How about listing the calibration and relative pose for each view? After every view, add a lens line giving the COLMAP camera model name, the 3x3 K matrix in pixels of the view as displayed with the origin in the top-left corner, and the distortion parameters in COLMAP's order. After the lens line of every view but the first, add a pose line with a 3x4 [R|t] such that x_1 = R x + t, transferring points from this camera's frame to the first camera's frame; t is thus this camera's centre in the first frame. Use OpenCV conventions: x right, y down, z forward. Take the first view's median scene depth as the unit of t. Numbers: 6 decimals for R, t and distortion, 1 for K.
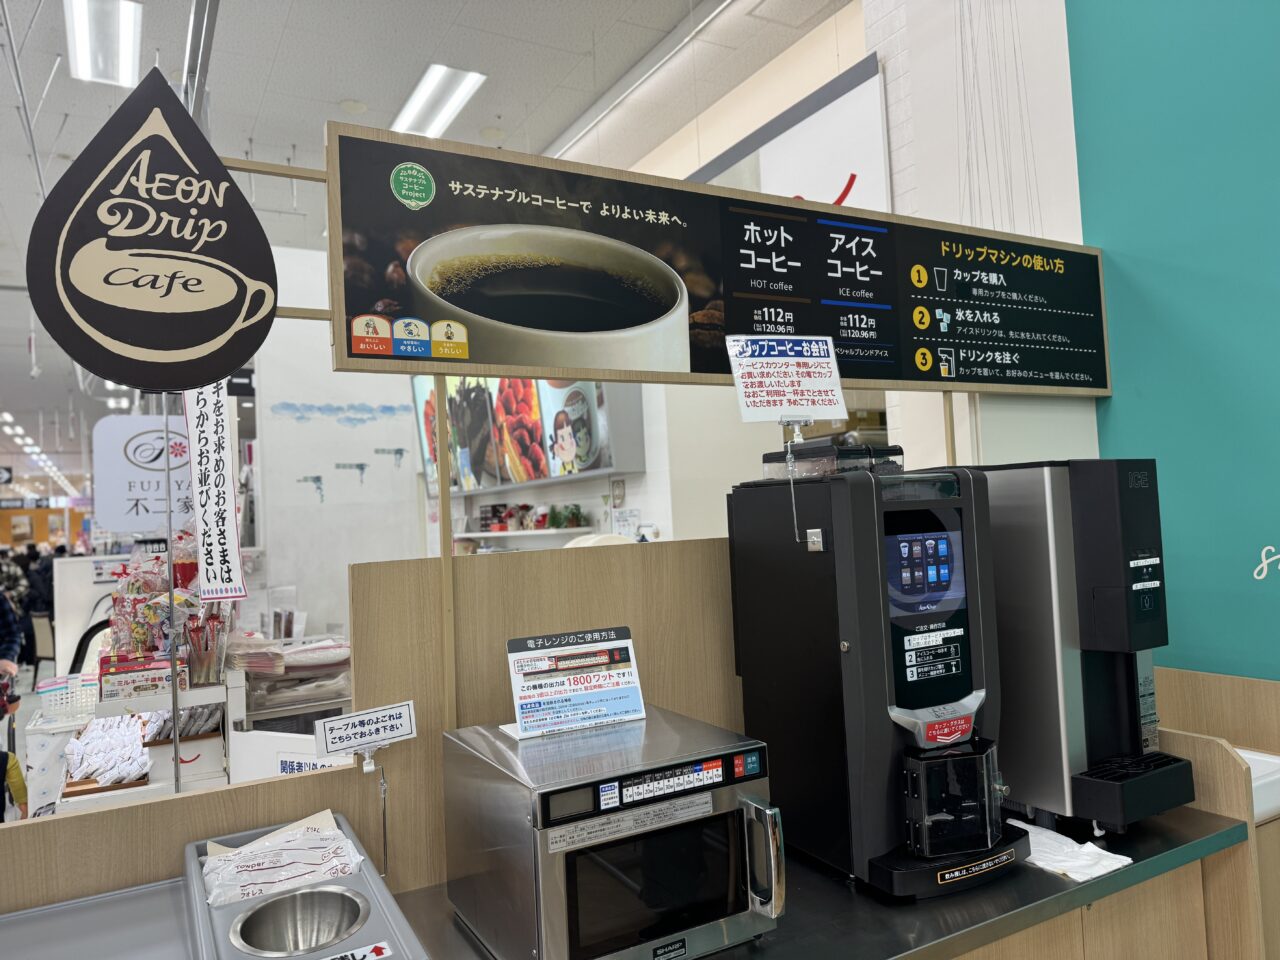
lens RADIAL K [[902.3, 0, 640.4], [0, 902.3, 475.8], [0, 0, 1]] dist [-0.015999, -0.019437]
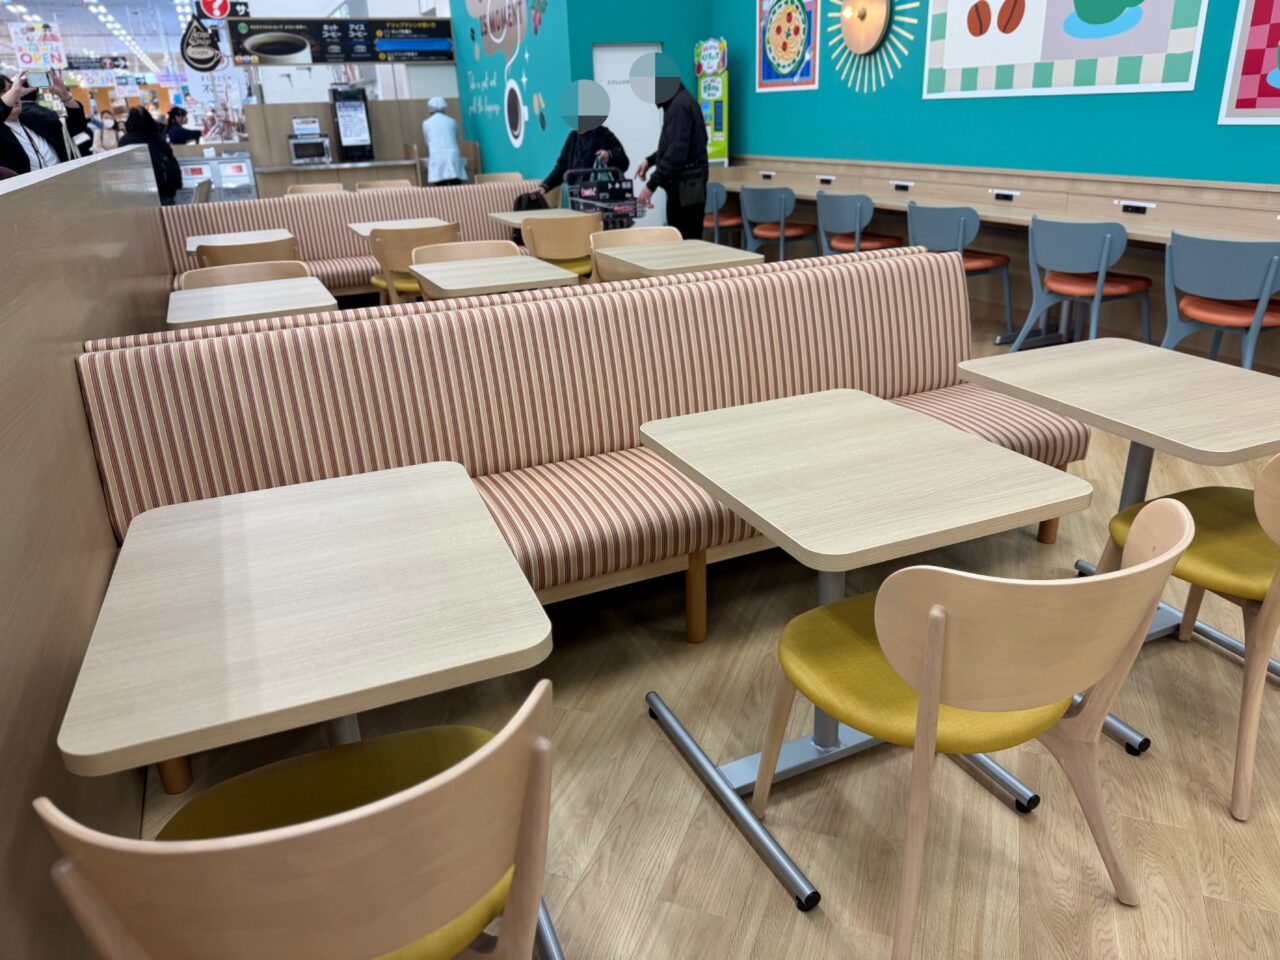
lens RADIAL K [[902.3, 0, 641.5], [0, 902.3, 482.3], [0, 0, 1]] dist [-0.015999, -0.019437]
pose [[0.994710, 0.064560, -0.079904, 1.847421], [-0.024042, 0.902542, 0.429930, -0.154206], [0.099873, -0.425734, 0.899320, -3.197671]]
